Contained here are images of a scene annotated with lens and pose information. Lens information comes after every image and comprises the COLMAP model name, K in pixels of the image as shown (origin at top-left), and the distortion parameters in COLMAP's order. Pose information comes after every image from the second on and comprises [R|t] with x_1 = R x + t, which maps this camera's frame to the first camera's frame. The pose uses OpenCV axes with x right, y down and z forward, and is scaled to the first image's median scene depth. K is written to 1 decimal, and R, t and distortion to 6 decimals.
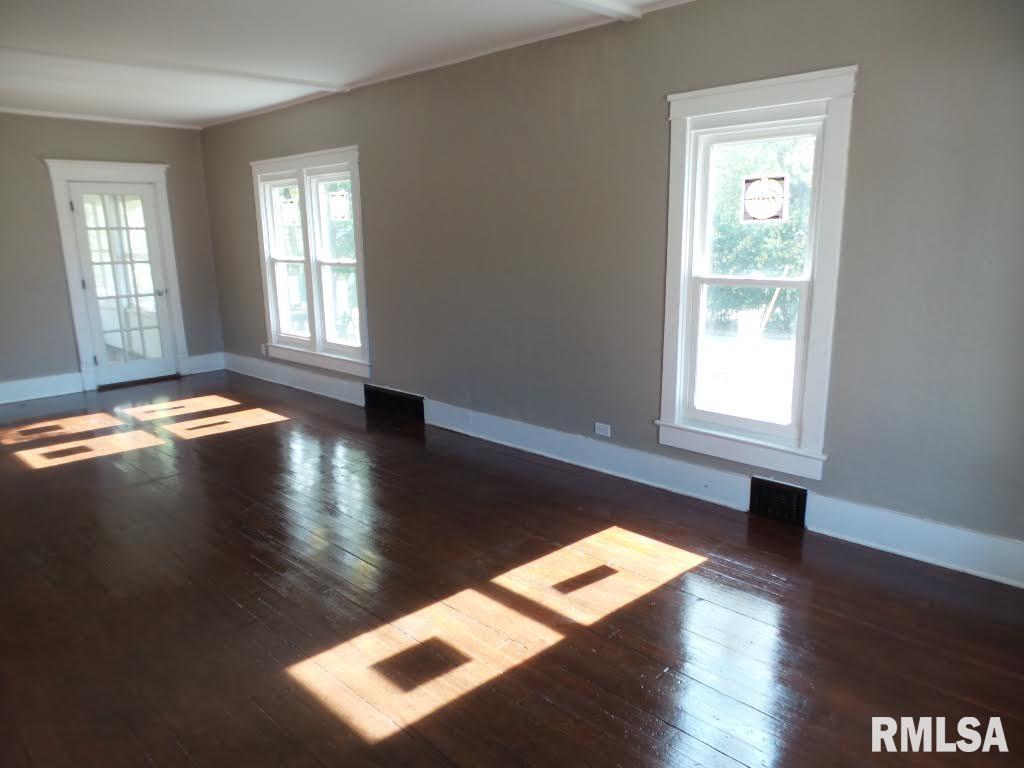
lens RADIAL K [[709.4, 0, 517.5], [0, 709.4, 385.8], [0, 0, 1]] dist [-0.001852, 0.003878]
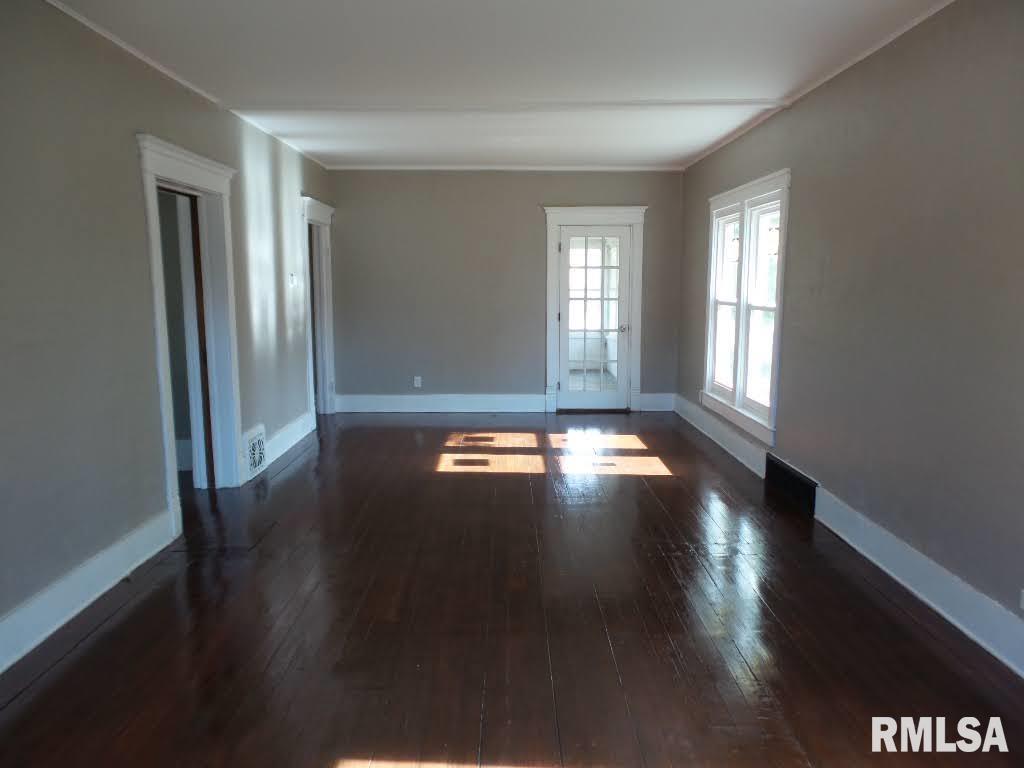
lens RADIAL K [[709.4, 0, 511.6], [0, 709.4, 383.0], [0, 0, 1]] dist [-0.001852, 0.003878]
pose [[0.699350, 0.118404, -0.704905, 0.139184], [-0.165228, 0.986254, 0.001737, -0.032338], [0.695421, 0.115255, 0.709300, 0.182487]]
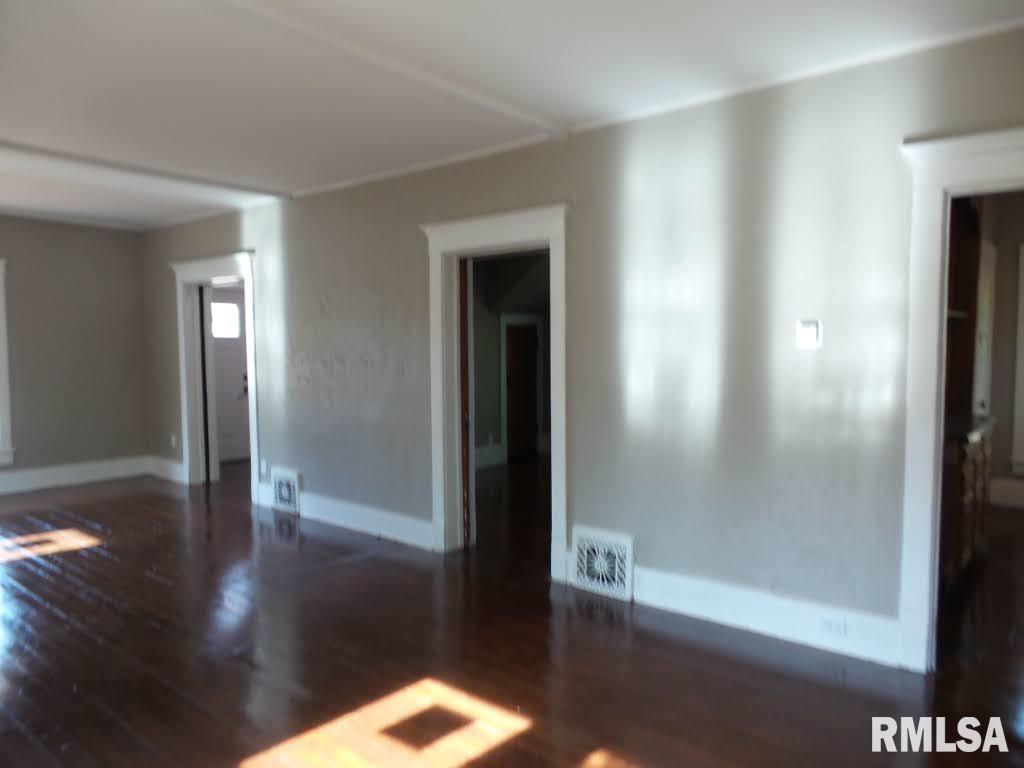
lens RADIAL K [[709.4, 0, 514.0], [0, 709.4, 386.0], [0, 0, 1]] dist [-0.001852, 0.003878]
pose [[-0.996874, 0.029378, -0.073338, -0.517528], [0.008160, 0.961615, 0.274281, -0.220193], [0.078581, 0.272825, -0.958849, 1.108527]]
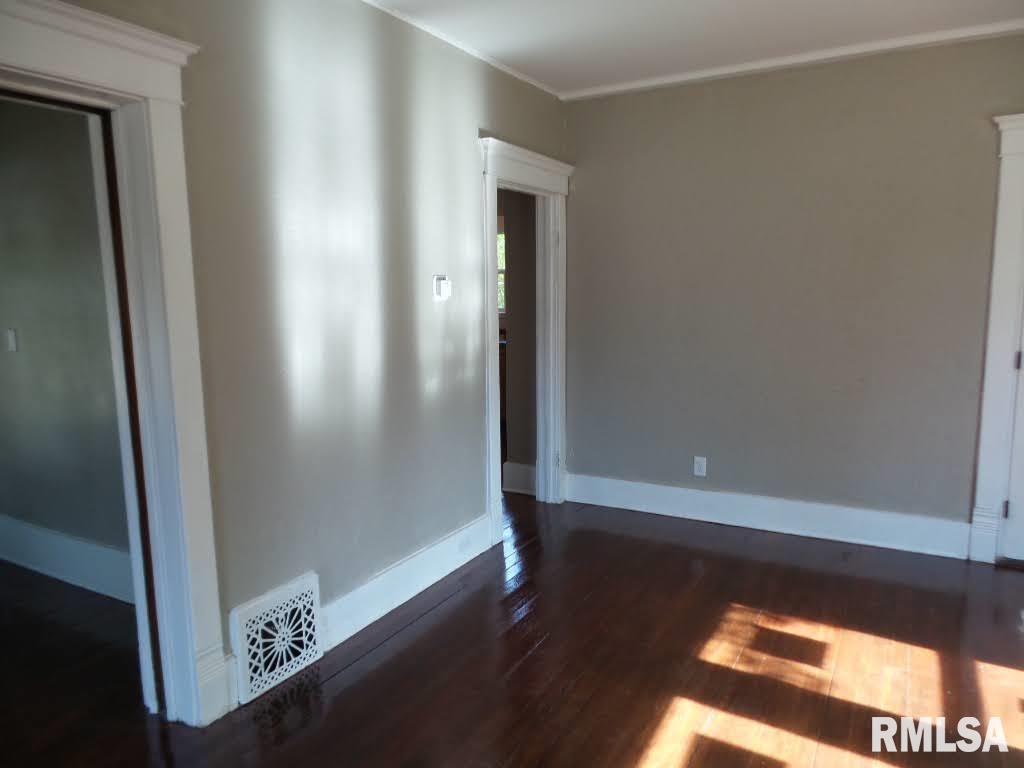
lens RADIAL K [[709.4, 0, 513.0], [0, 709.4, 389.0], [0, 0, 1]] dist [-0.001852, 0.003878]
pose [[0.253351, 0.149616, -0.955734, -0.232122], [-0.197415, 0.975173, 0.100327, -0.108830], [0.947017, 0.163258, 0.276598, 0.556787]]
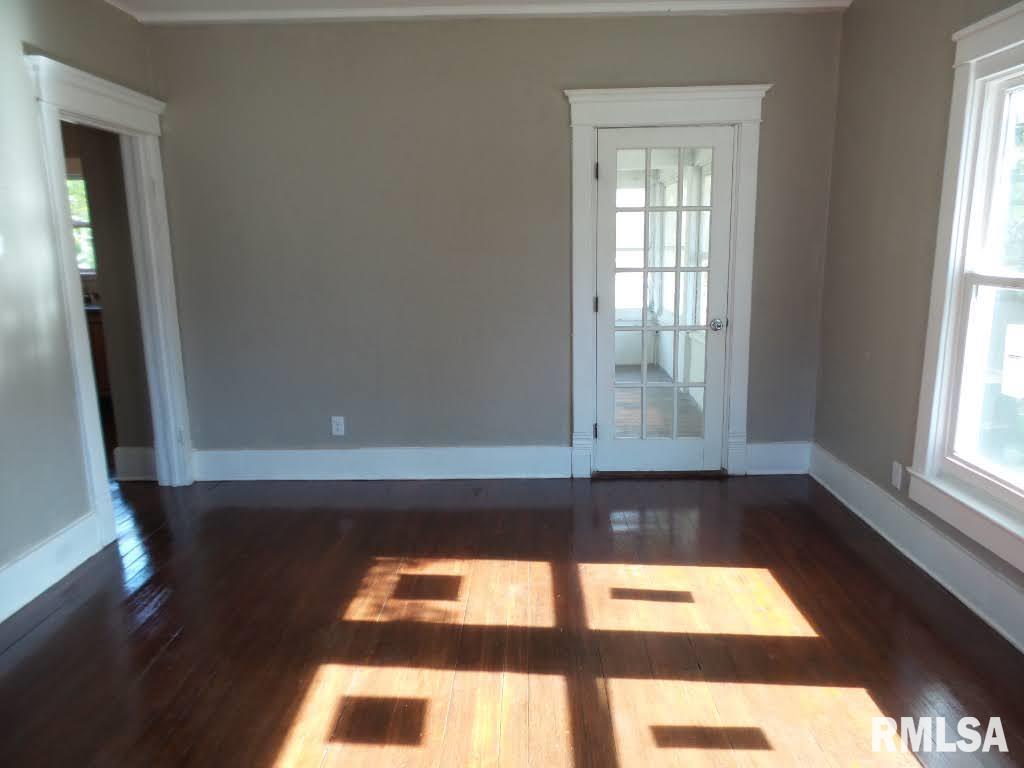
lens RADIAL K [[709.4, 0, 513.7], [0, 709.4, 388.3], [0, 0, 1]] dist [-0.001852, 0.003878]
pose [[0.679512, 0.156204, -0.716843, -0.236844], [-0.153022, 0.985758, 0.069749, -0.110880], [0.717529, 0.062298, 0.693737, 0.577649]]
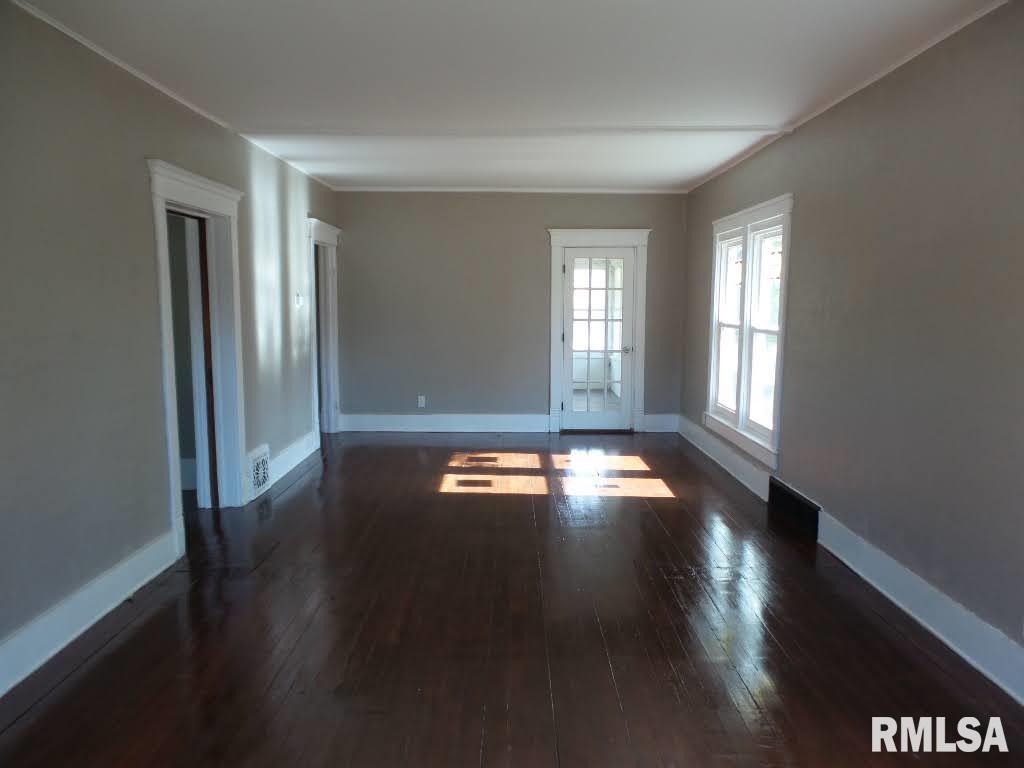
lens RADIAL K [[709.4, 0, 511.7], [0, 709.4, 384.5], [0, 0, 1]] dist [-0.001852, 0.003878]
pose [[0.694419, 0.106019, -0.711717, 0.141870], [-0.170876, 0.985090, -0.019982, -0.036326], [0.698987, 0.135492, 0.702182, 0.180489]]
